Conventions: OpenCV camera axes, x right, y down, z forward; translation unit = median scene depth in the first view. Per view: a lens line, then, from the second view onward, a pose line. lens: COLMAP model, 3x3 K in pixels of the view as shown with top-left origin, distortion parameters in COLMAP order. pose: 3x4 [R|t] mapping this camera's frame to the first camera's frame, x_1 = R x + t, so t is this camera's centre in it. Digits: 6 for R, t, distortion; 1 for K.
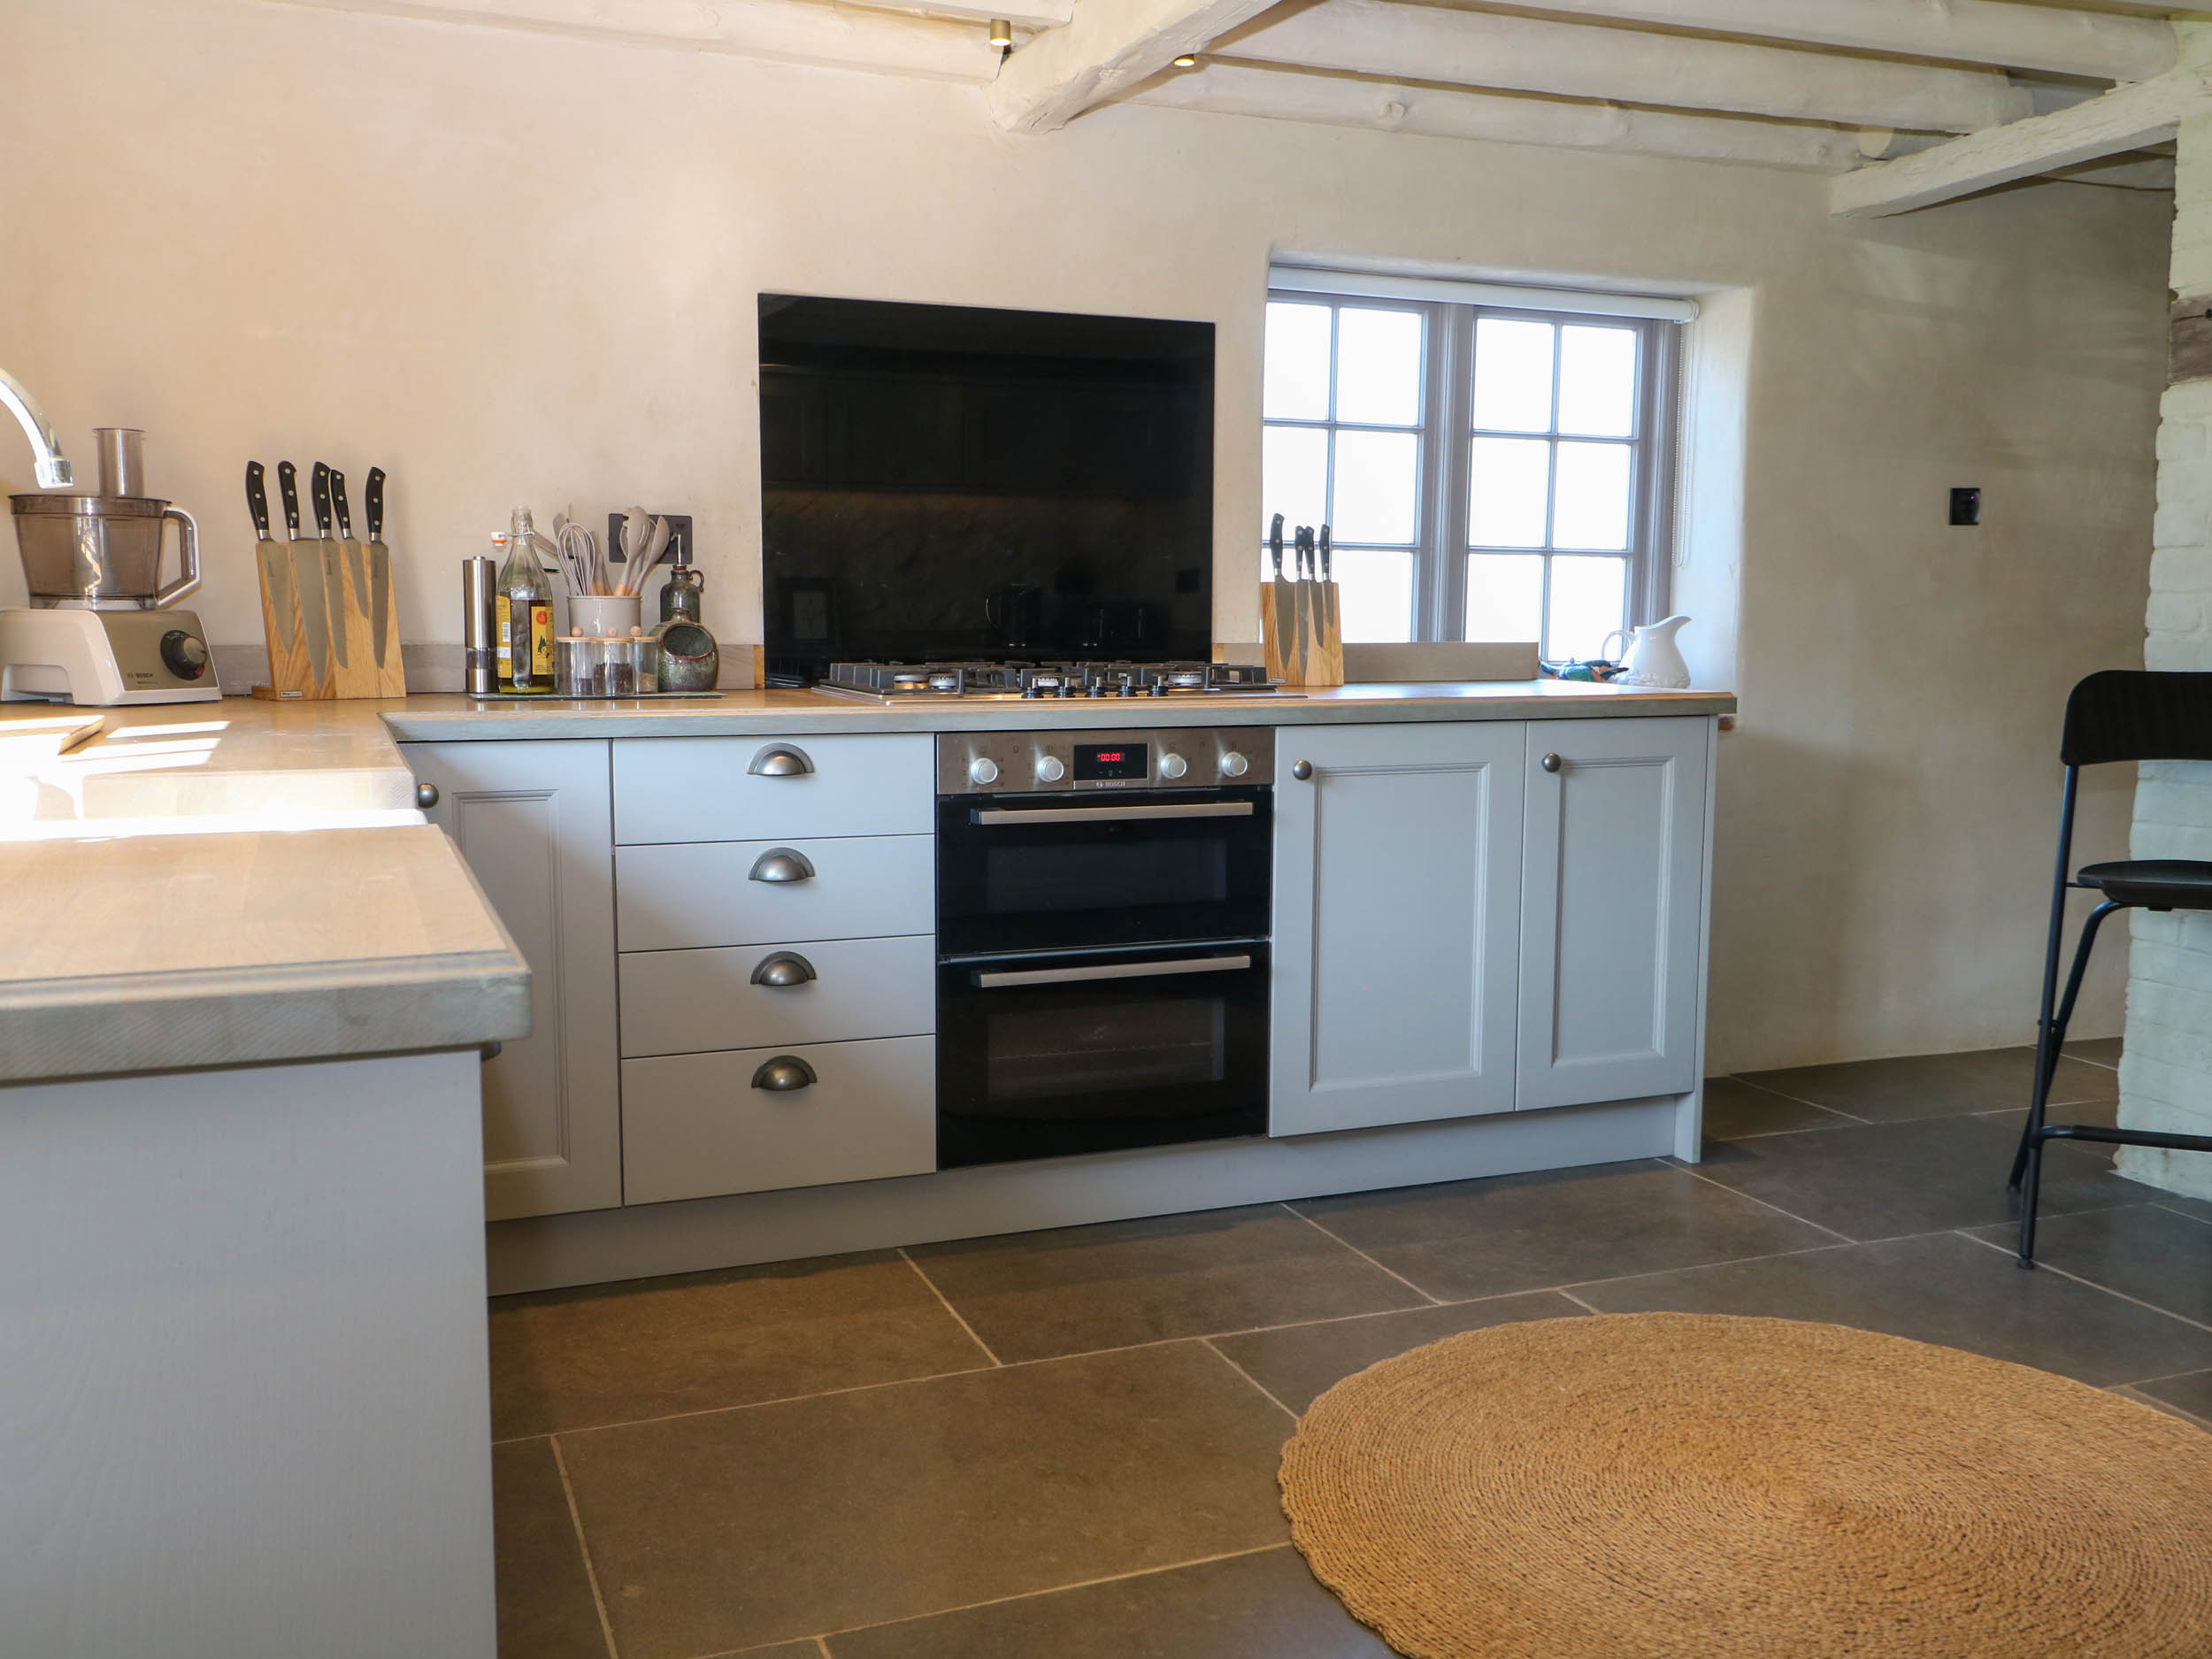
lens RADIAL K [[1967.7, 0, 1111.0], [0, 1967.7, 830.5], [0, 0, 1]] dist [0.008489, 0.007509]
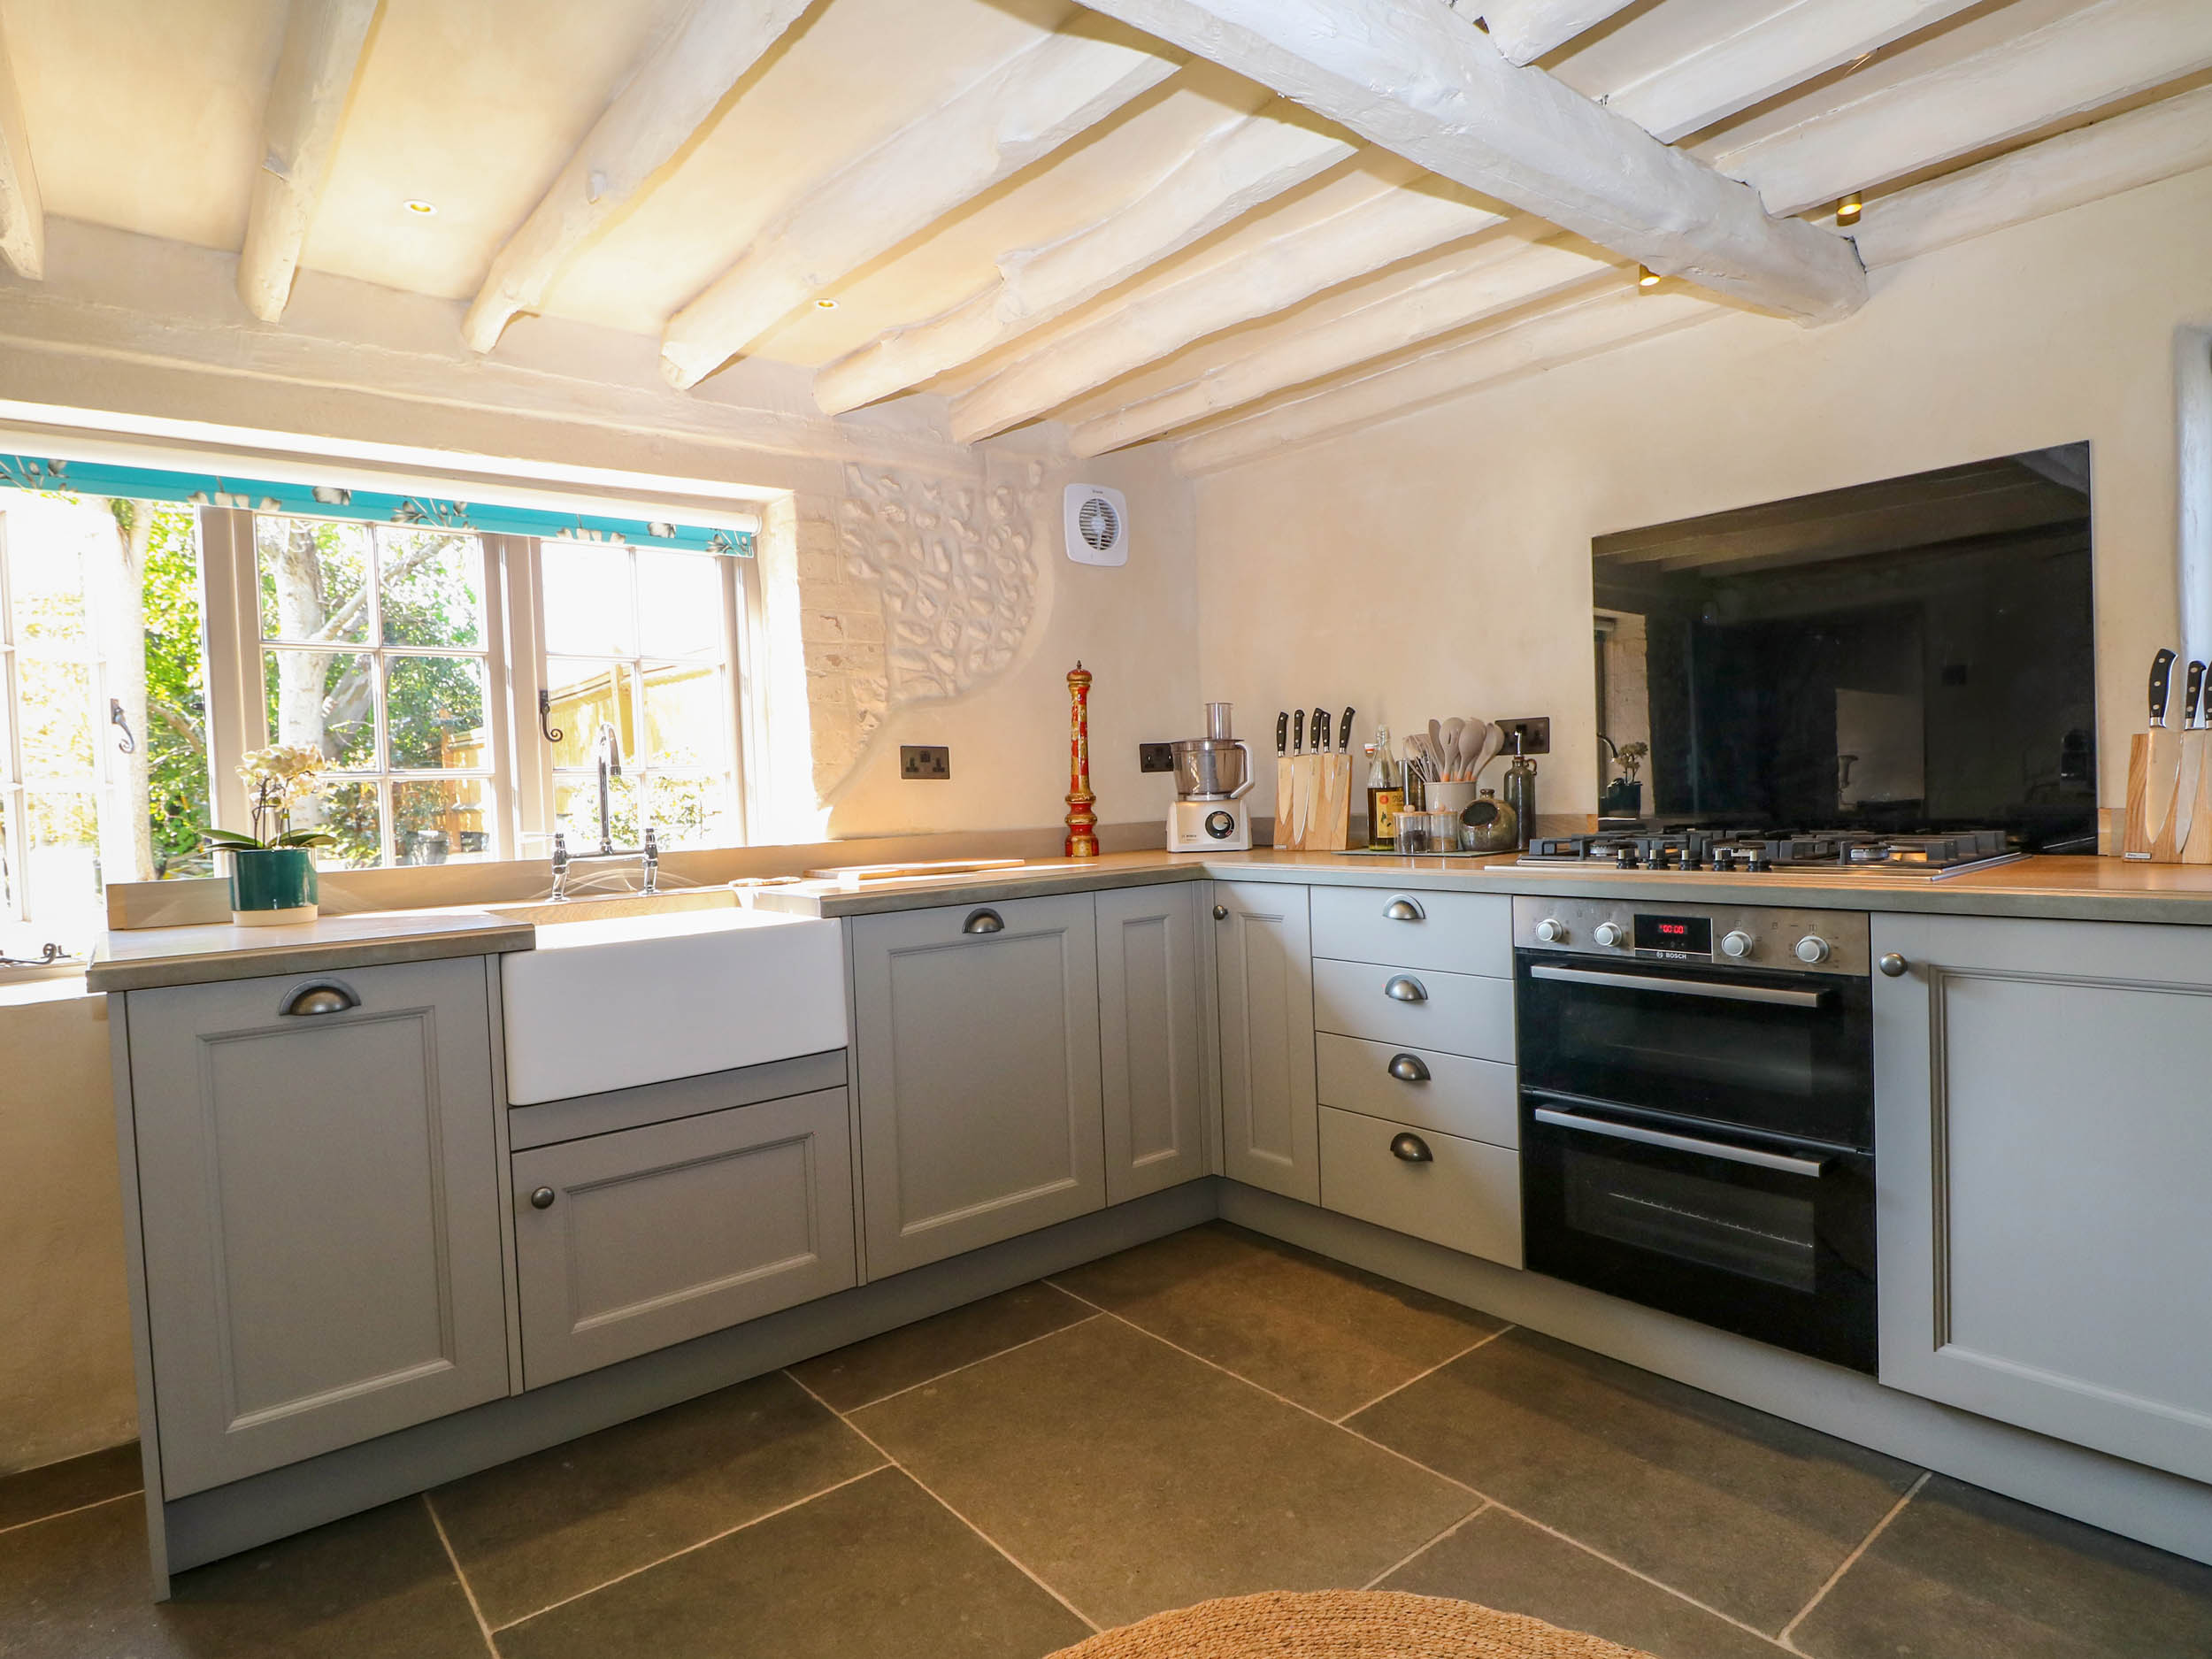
lens RADIAL K [[1211.8, 0, 1109.6], [0, 1211.8, 827.5], [0, 0, 1]] dist [-0.002197, -0.004387]
pose [[0.290658, 0.011551, -0.956757, 0.528408], [-0.068411, 0.997619, -0.008738, -0.065768], [0.954378, 0.067992, 0.290756, 0.545151]]
